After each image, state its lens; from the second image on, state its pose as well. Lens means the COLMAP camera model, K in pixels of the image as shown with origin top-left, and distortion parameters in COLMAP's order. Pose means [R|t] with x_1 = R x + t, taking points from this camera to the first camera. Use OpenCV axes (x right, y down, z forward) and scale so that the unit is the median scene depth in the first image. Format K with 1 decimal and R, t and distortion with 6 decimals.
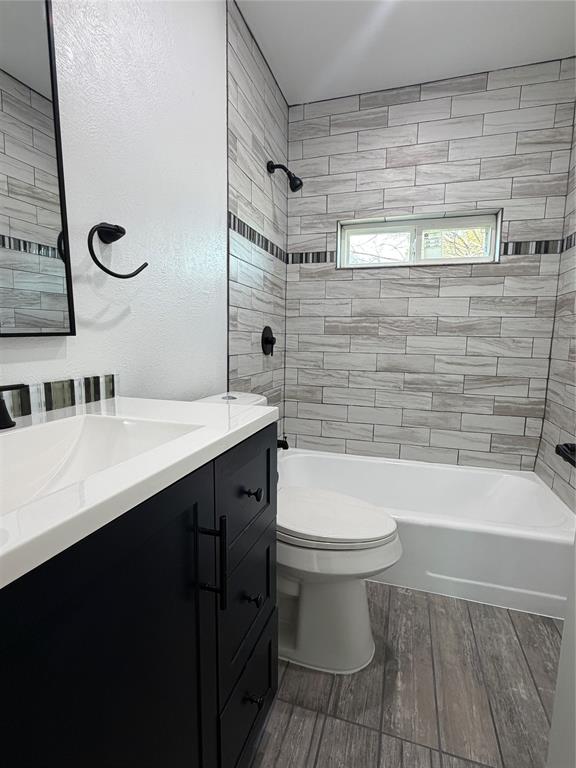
lens RADIAL K [[372.3, 0, 288.0], [0, 372.3, 384.0], [0, 0, 1]] dist [0.000999, -0.000854]
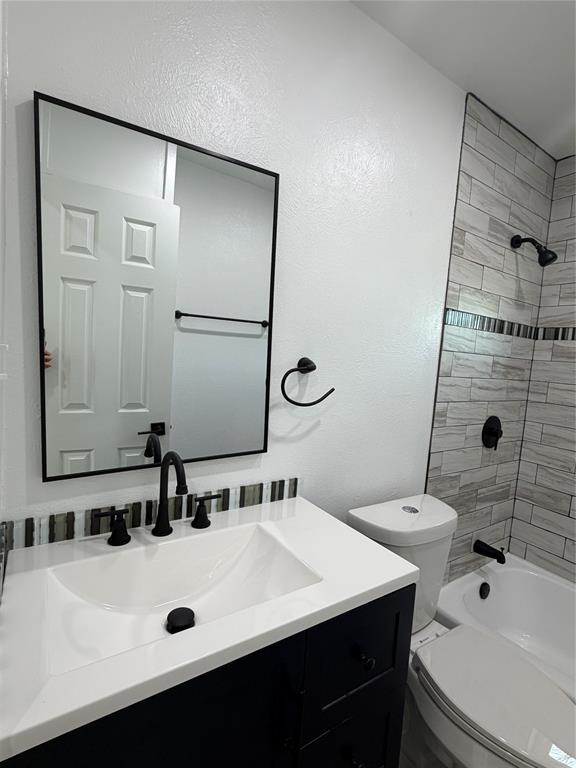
lens RADIAL K [[372.7, 0, 292.4], [0, 372.7, 382.9], [0, 0, 1]] dist [0.000256, -0.000220]
pose [[0.776992, 0.091552, -0.622818, 0.118689], [-0.135708, 0.990465, -0.023706, -0.149053], [0.614709, 0.102941, 0.782008, 0.010196]]
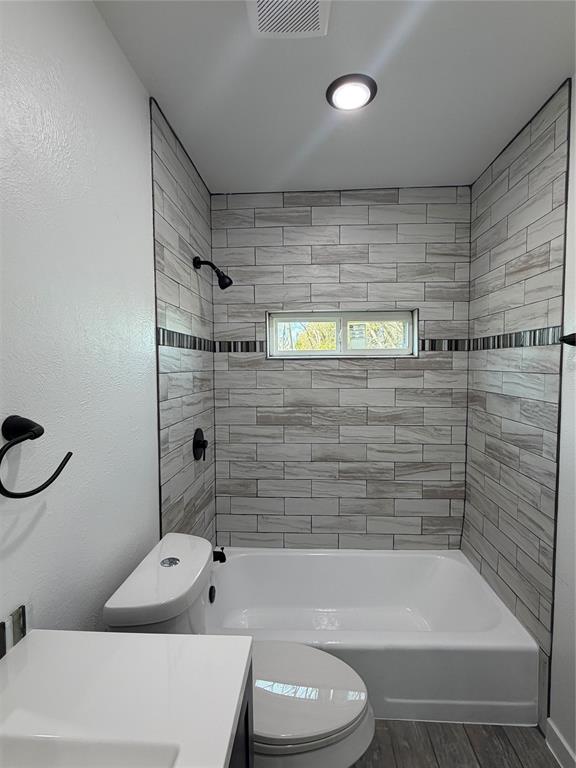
lens RADIAL K [[372.3, 0, 288.0], [0, 372.3, 384.0], [0, 0, 1]] dist [0.000999, -0.000854]
pose [[0.970066, -0.033941, 0.240457, -0.057685], [0.050148, 0.996840, -0.061607, -0.199432], [-0.237606, 0.071822, 0.968703, 0.053792]]
